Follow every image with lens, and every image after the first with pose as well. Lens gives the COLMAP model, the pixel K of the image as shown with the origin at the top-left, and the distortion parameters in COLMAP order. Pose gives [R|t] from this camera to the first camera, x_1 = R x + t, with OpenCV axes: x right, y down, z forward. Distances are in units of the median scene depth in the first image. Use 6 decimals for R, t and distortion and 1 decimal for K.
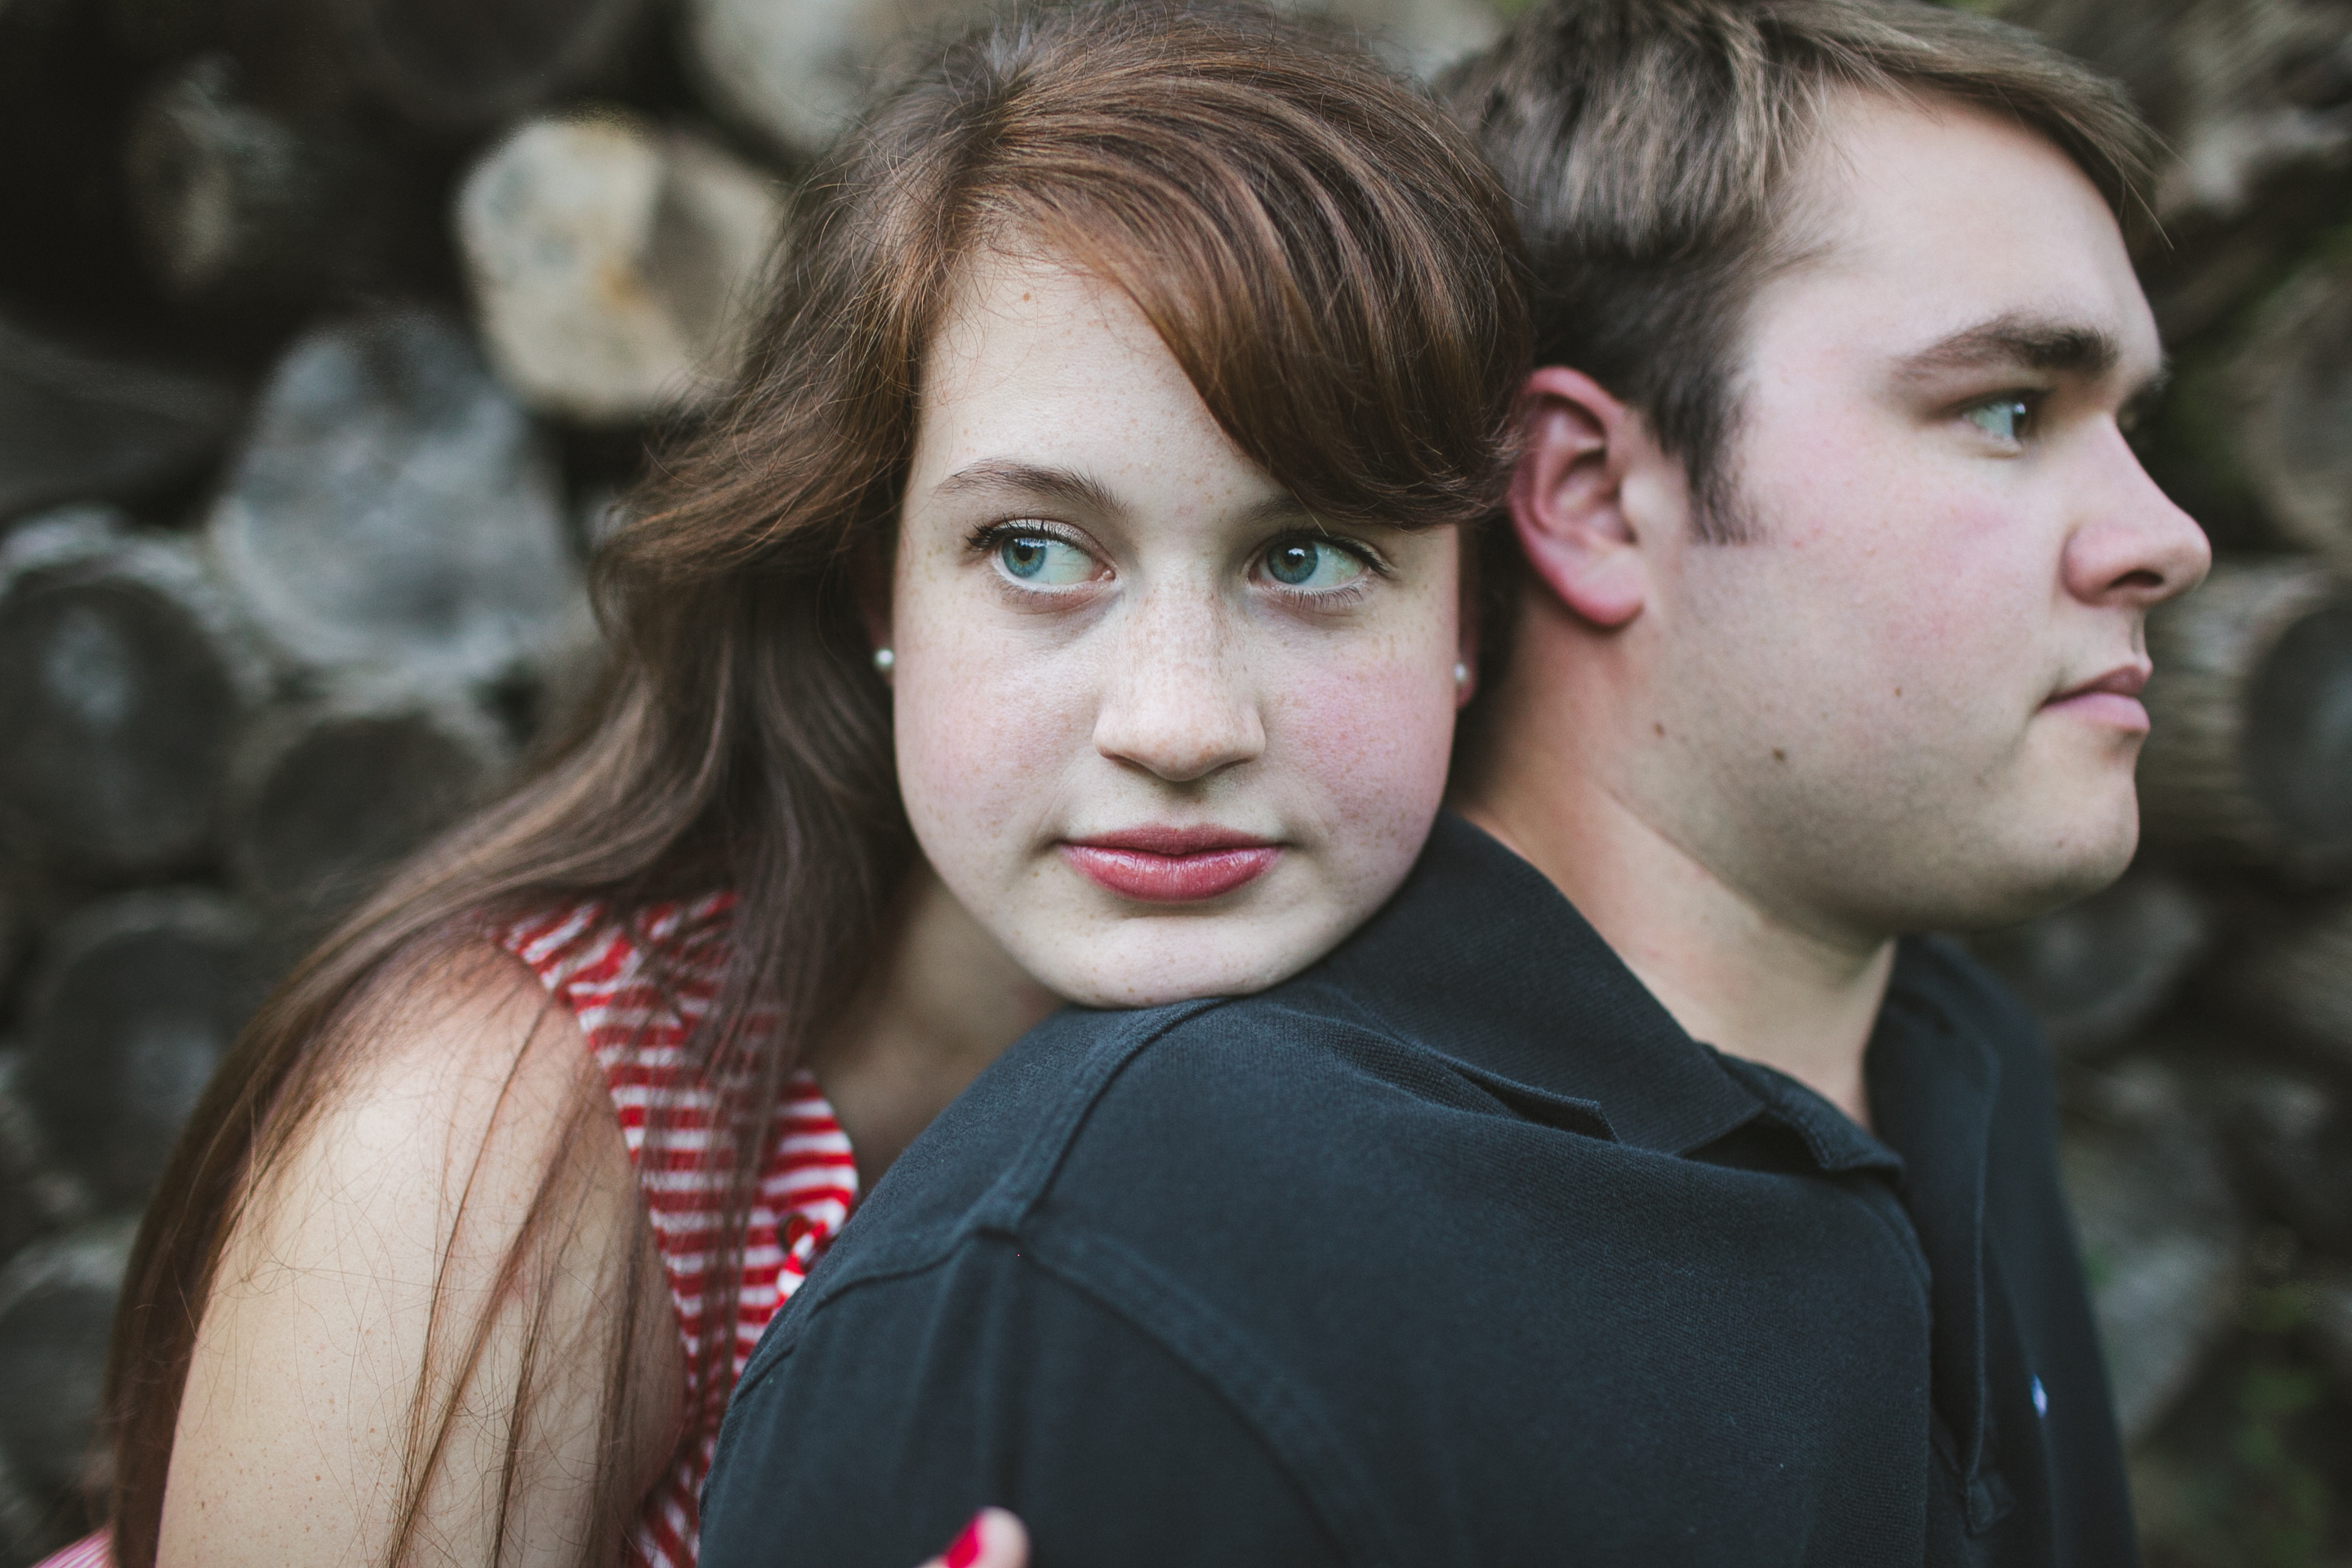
lens RADIAL K [[2744.1, 0, 1180.8], [0, 2744.1, 772.7], [0, 0, 1]] dist [-0.022124, 0.000000]
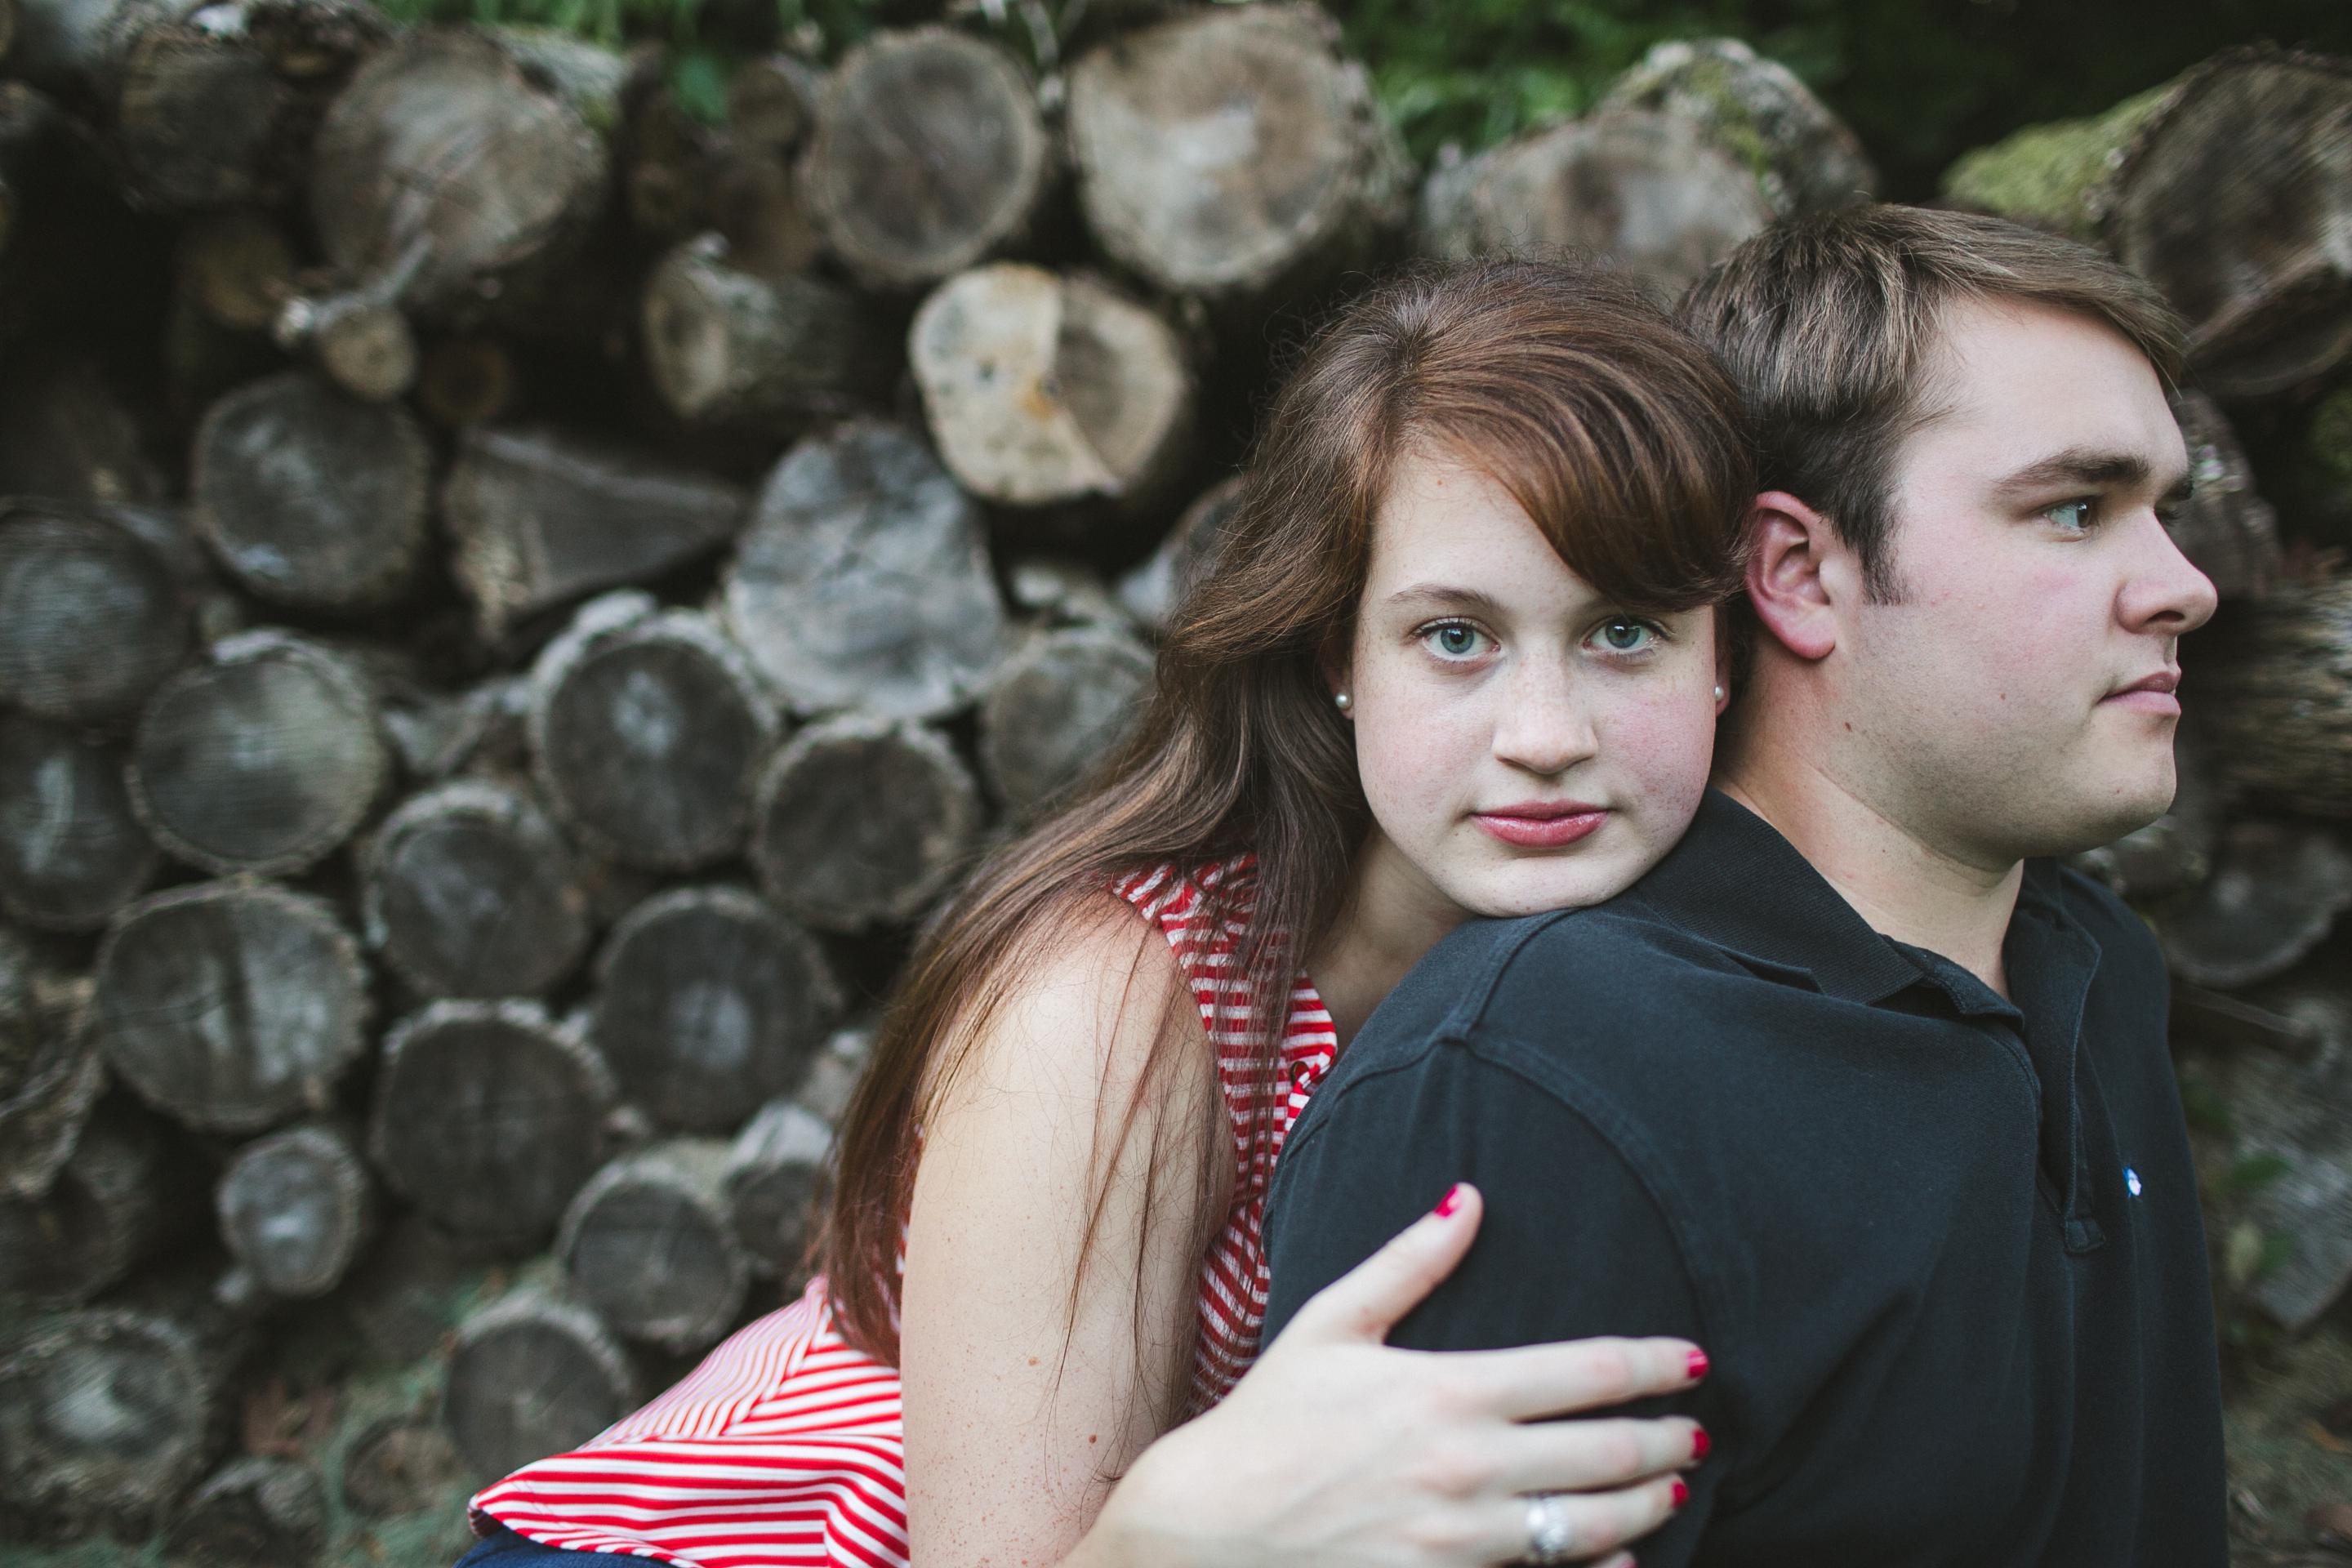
lens RADIAL K [[2588.2, 0, 1182.6], [0, 2588.2, 815.2], [0, 0, 1]] dist [-0.040720, 0.000000]
pose [[0.993446, -0.037212, -0.108079, -0.042390], [0.039305, 0.999078, 0.017295, -0.006384], [0.107335, -0.021430, 0.993992, -0.481581]]
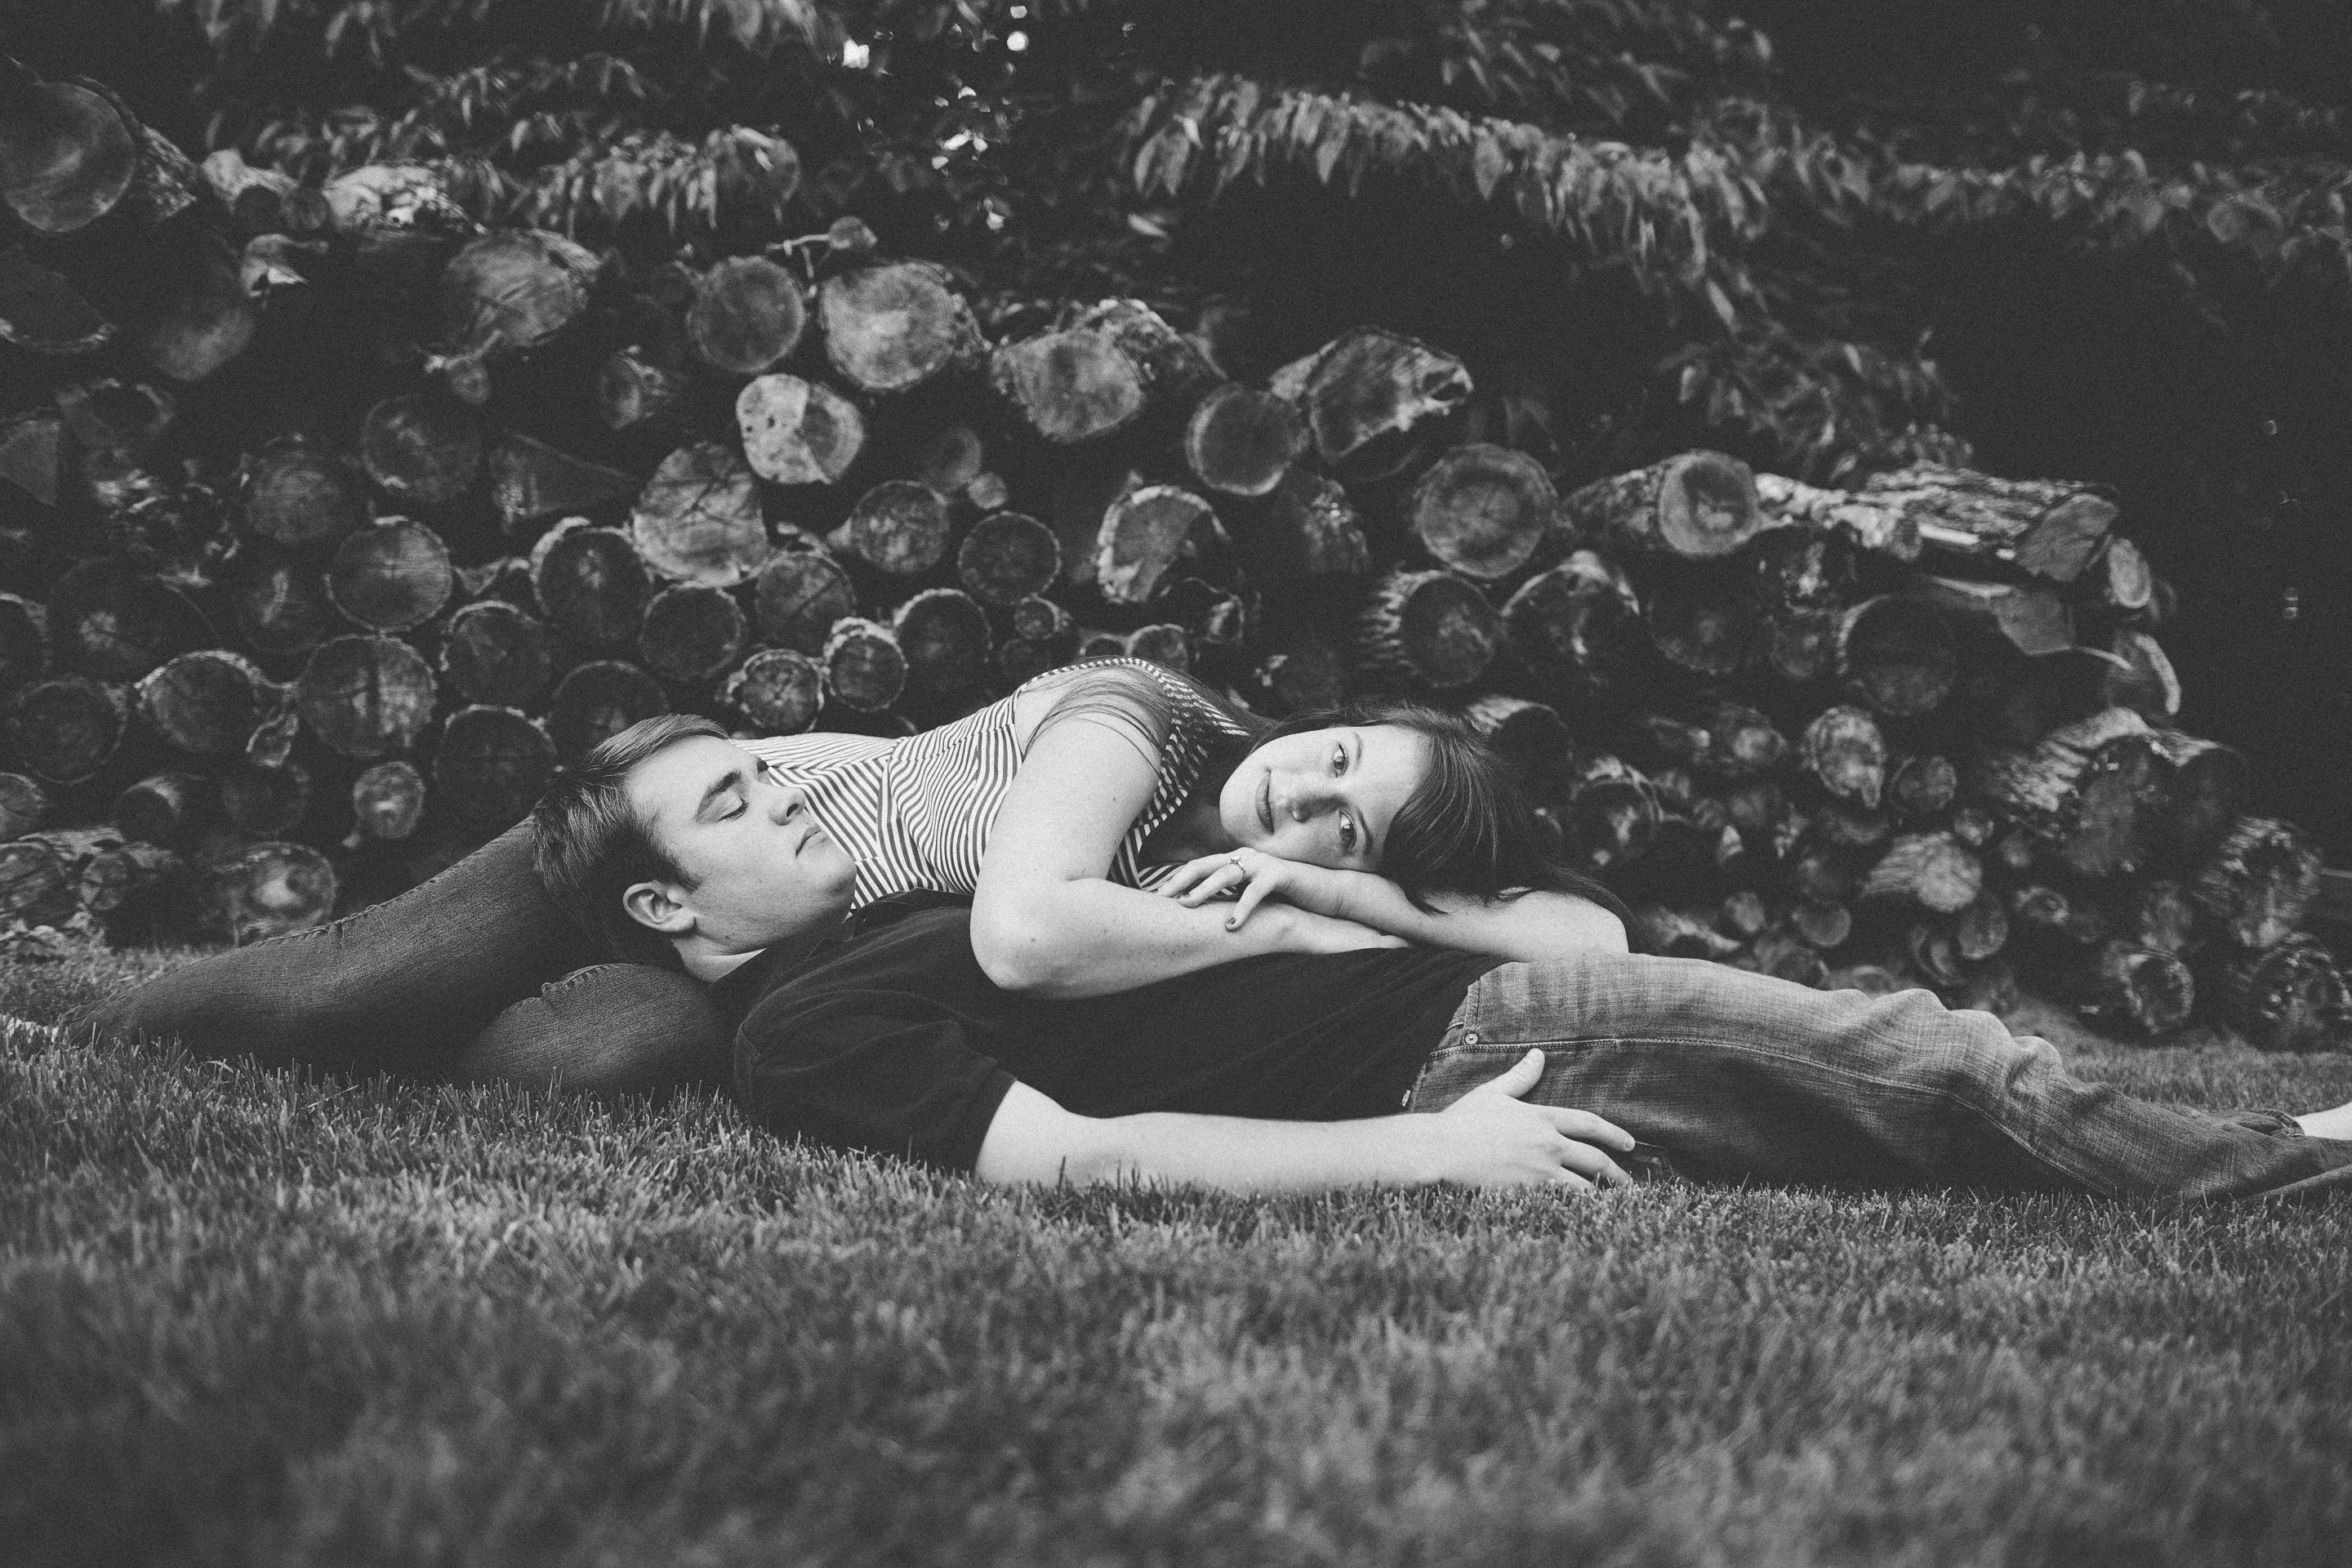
lens RADIAL K [[2588.2, 0, 1233.8], [0, 2588.2, 807.1], [0, 0, 1]] dist [-0.040720, 0.000000]
pose [[0.998987, 0.028922, 0.034471, 0.370392], [-0.027102, 0.998272, -0.052144, 0.776665], [-0.035920, 0.051157, 0.998044, -3.856713]]
